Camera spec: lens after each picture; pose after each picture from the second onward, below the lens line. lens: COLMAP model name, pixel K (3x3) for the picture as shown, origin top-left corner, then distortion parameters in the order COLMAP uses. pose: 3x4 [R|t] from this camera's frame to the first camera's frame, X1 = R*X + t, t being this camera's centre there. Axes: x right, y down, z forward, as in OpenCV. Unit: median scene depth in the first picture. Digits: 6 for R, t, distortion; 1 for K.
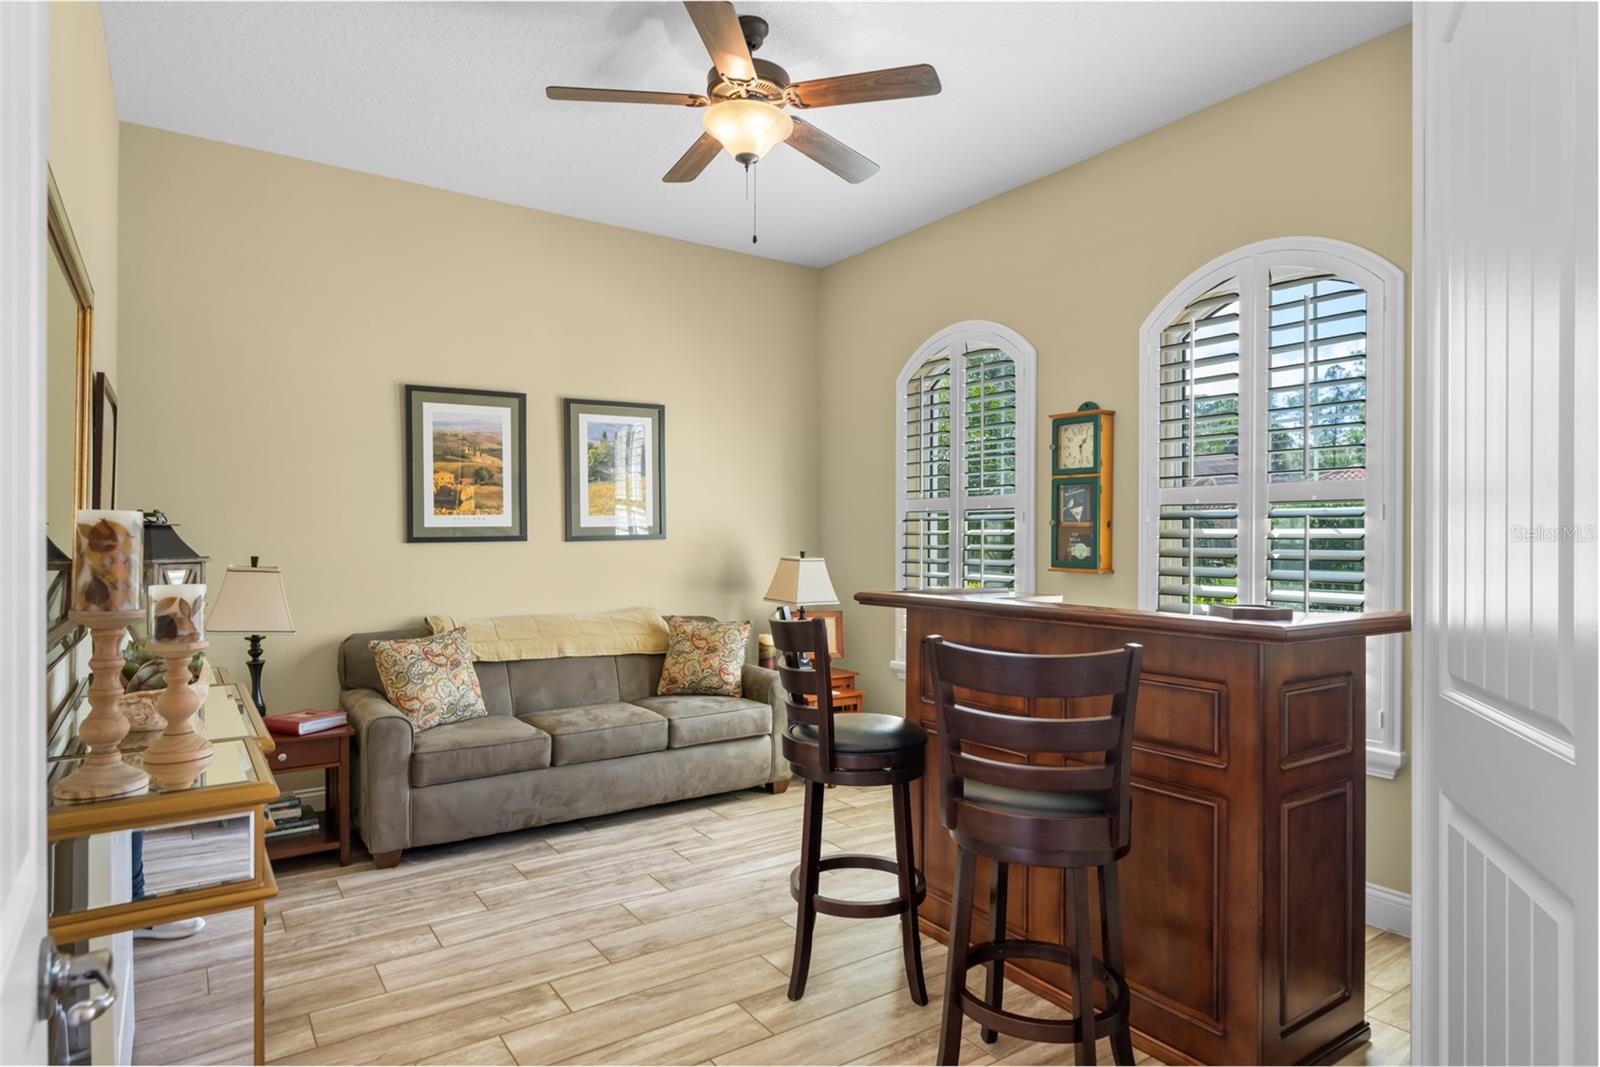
lens RADIAL K [[905.4, 0, 804.3], [0, 905.4, 540.4], [0, 0, 1]] dist [-0.000196, 0.000134]
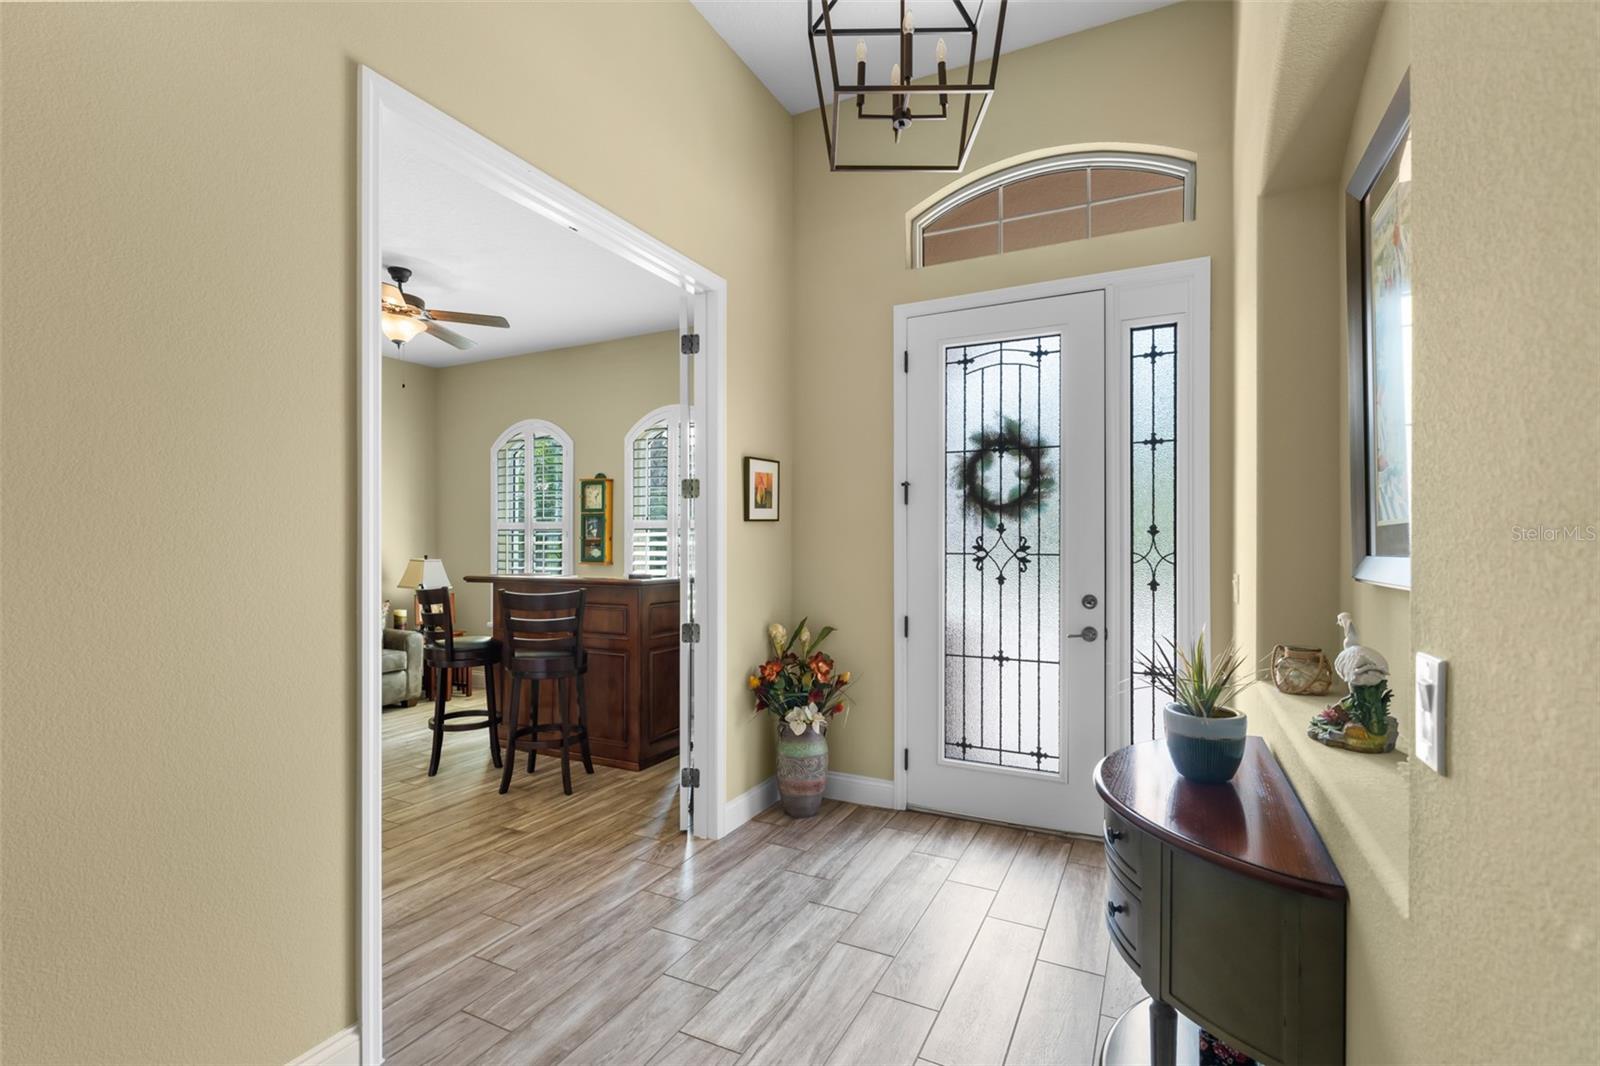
lens RADIAL K [[725.5, 0, 797.0], [0, 725.5, 549.9], [0, 0, 1]] dist [0.001012, 0.000065]
pose [[0.882712, -0.004640, 0.469892, -0.032624], [0.002414, 0.999983, 0.005340, -0.002035], [-0.469909, -0.003579, 0.882708, -0.518359]]
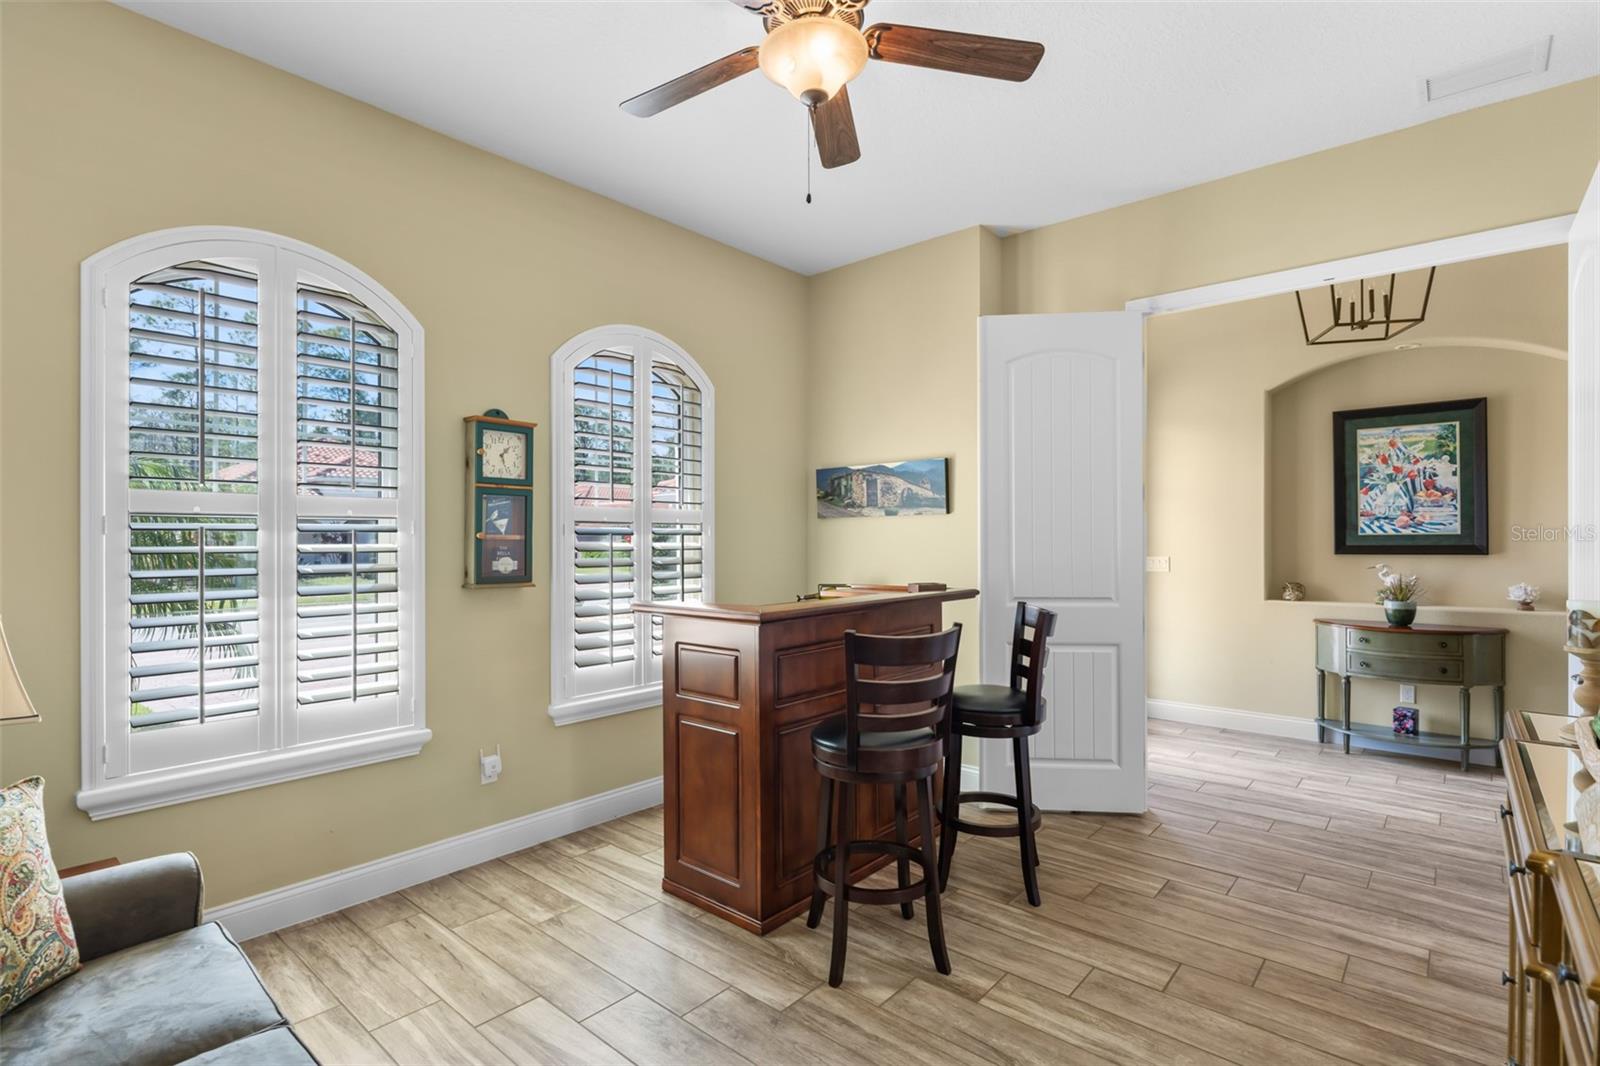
lens RADIAL K [[782.5, 0, 808.2], [0, 782.5, 532.5], [0, 0, 1]] dist [0.002264, 0.000208]
pose [[-0.251840, 0.009143, 0.967726, -0.572657], [0.013636, 0.999890, -0.005898, -0.013747], [-0.967673, 0.011710, -0.251937, 0.898661]]
